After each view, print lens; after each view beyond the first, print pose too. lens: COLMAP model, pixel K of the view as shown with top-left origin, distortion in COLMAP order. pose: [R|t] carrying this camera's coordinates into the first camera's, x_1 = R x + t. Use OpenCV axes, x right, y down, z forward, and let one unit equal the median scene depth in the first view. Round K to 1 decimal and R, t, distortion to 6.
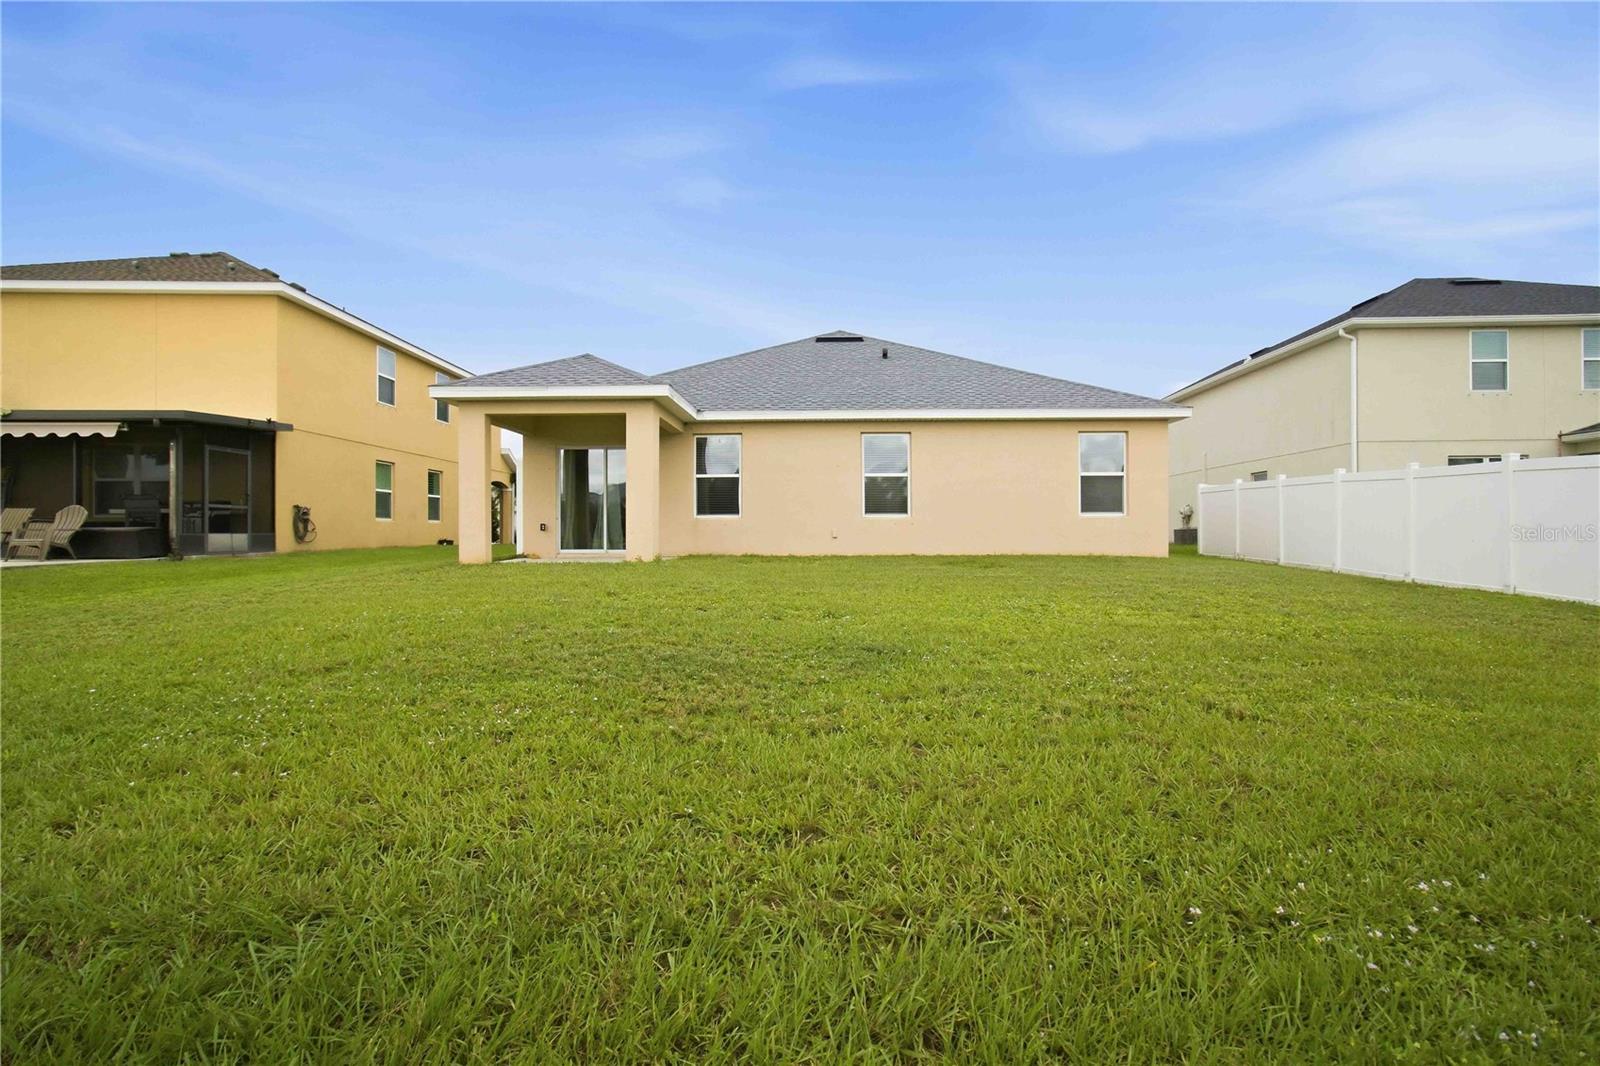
lens RADIAL K [[772.1, 0, 805.9], [0, 772.1, 521.7], [0, 0, 1]] dist [-0.015167, 0.008130]
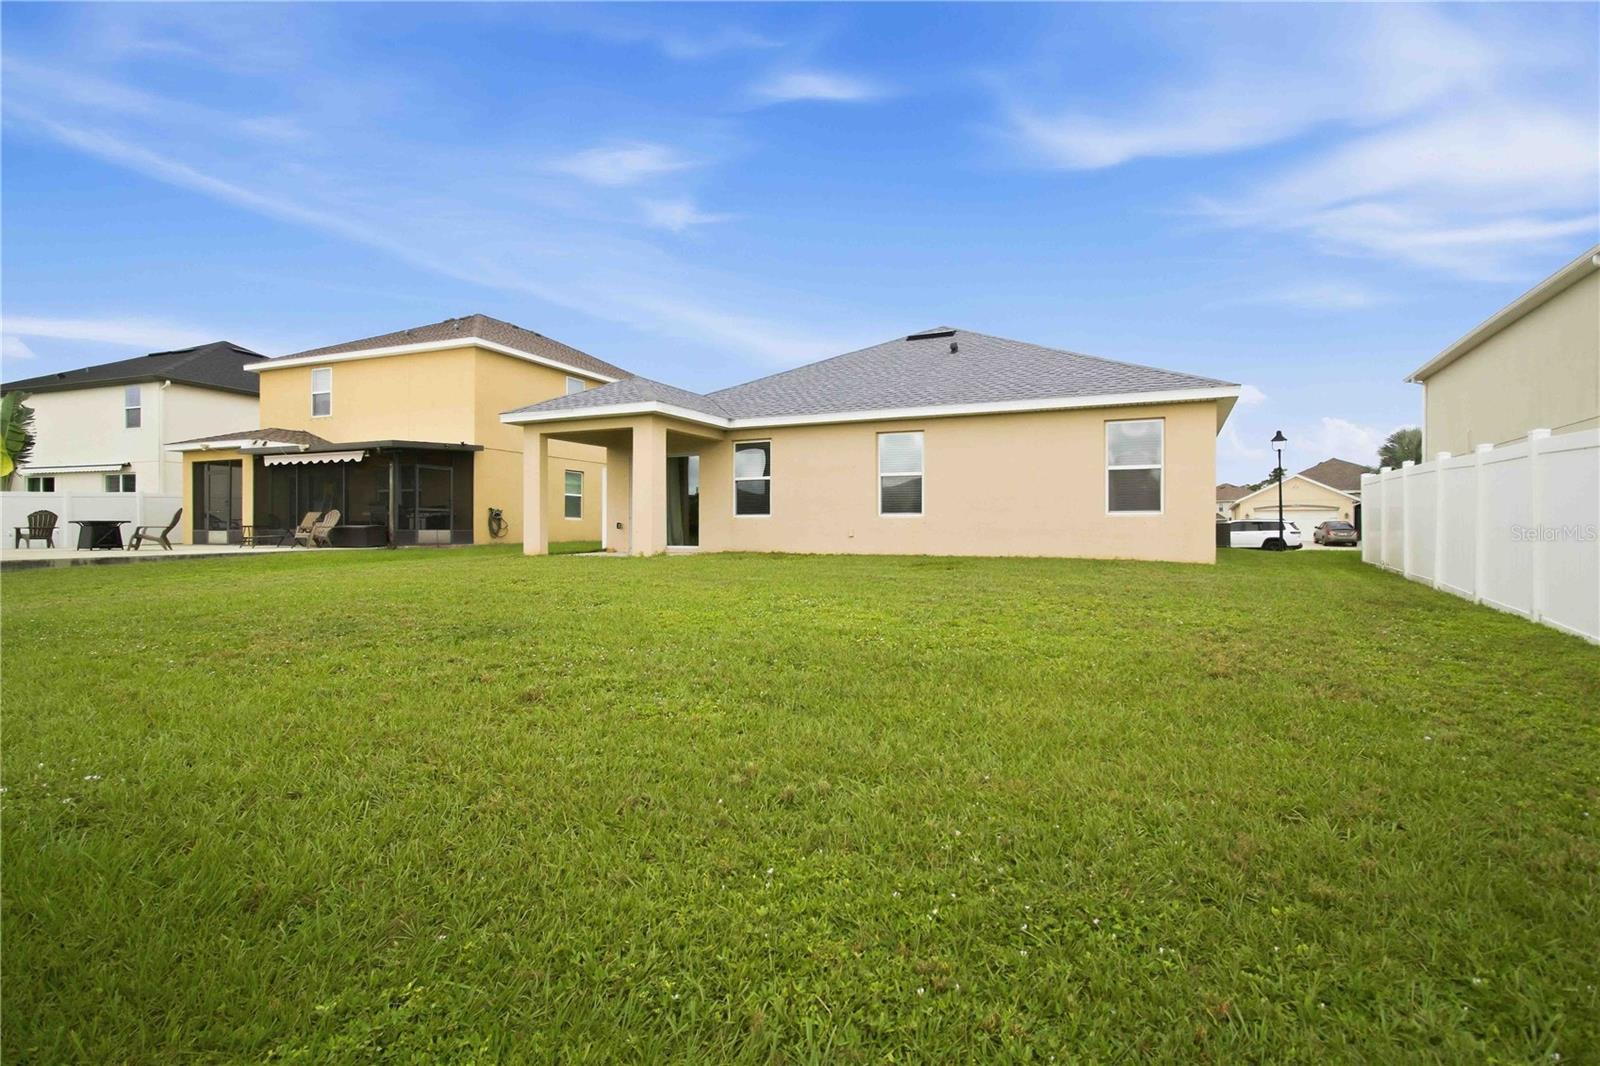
lens RADIAL K [[772.1, 0, 794.6], [0, 772.1, 536.0], [0, 0, 1]] dist [-0.015167, 0.008130]
pose [[0.912210, 0.008110, -0.409643, 0.383562], [0.001107, 0.999752, 0.022260, -0.003225], [0.409722, -0.020759, 0.911974, 0.033647]]
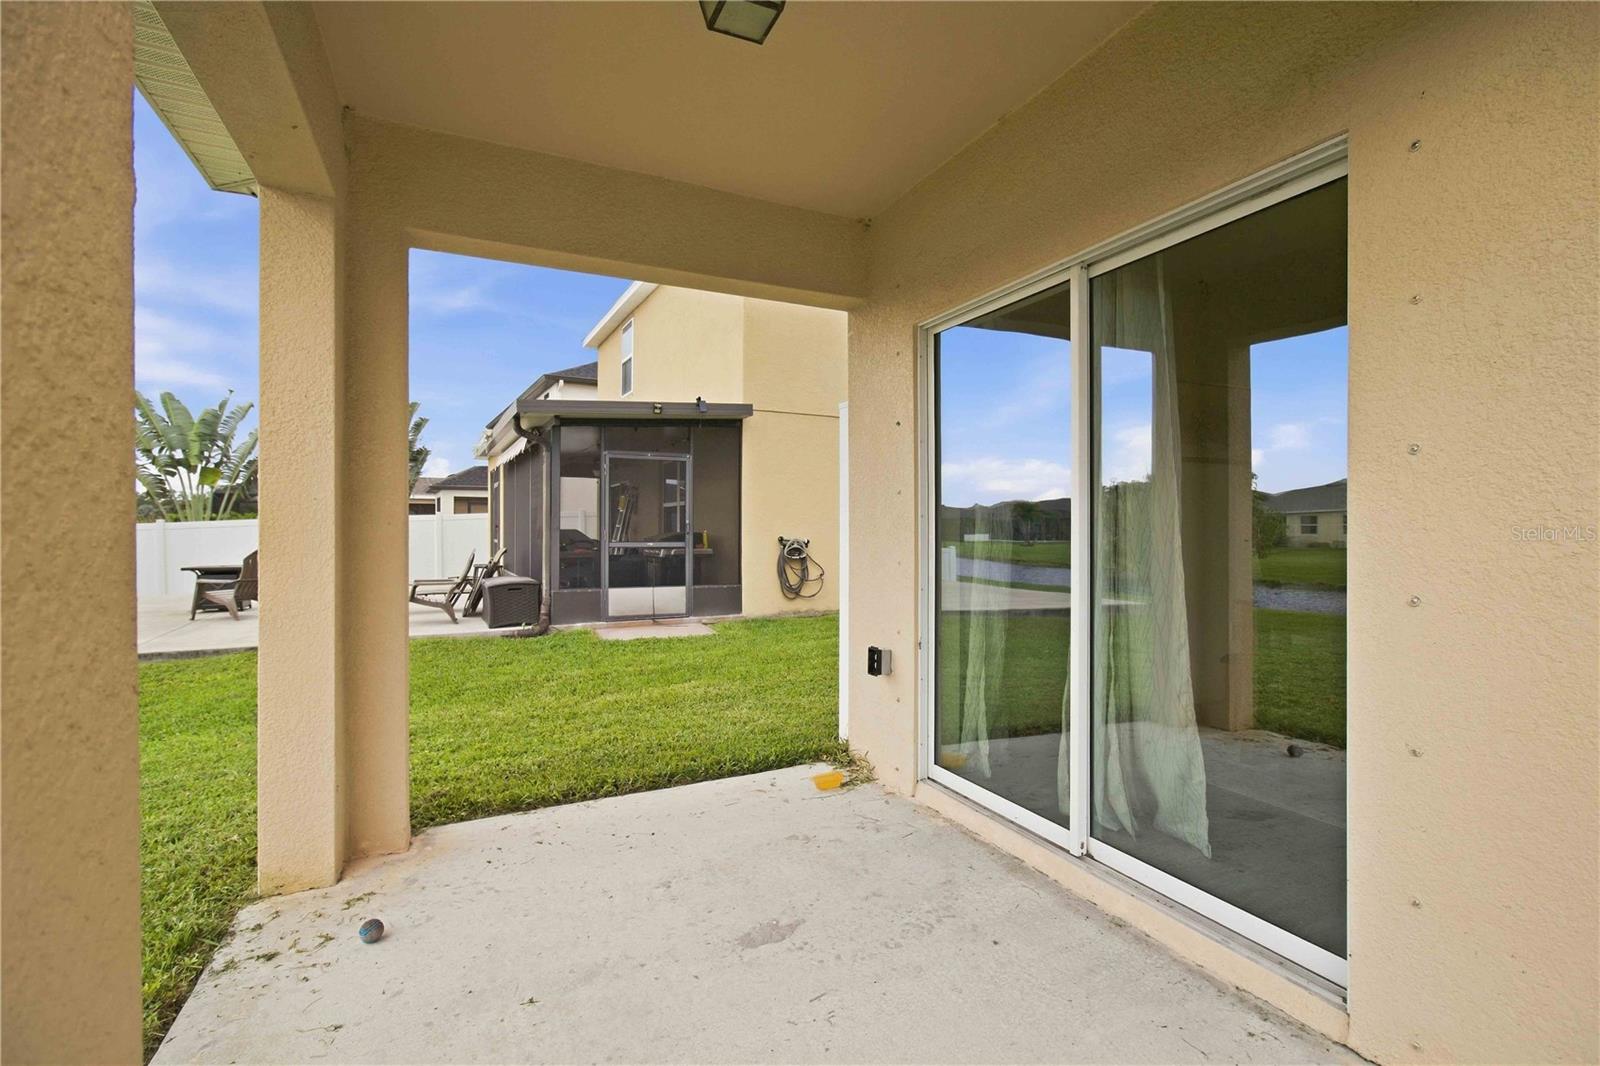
lens RADIAL K [[772.1, 0, 799.5], [0, 772.1, 532.4], [0, 0, 1]] dist [-0.015167, 0.008130]
pose [[0.436531, 0.003128, -0.899684, -0.128085], [0.014009, 0.999849, 0.010274, -0.035987], [0.899580, -0.017089, 0.436421, 0.863669]]
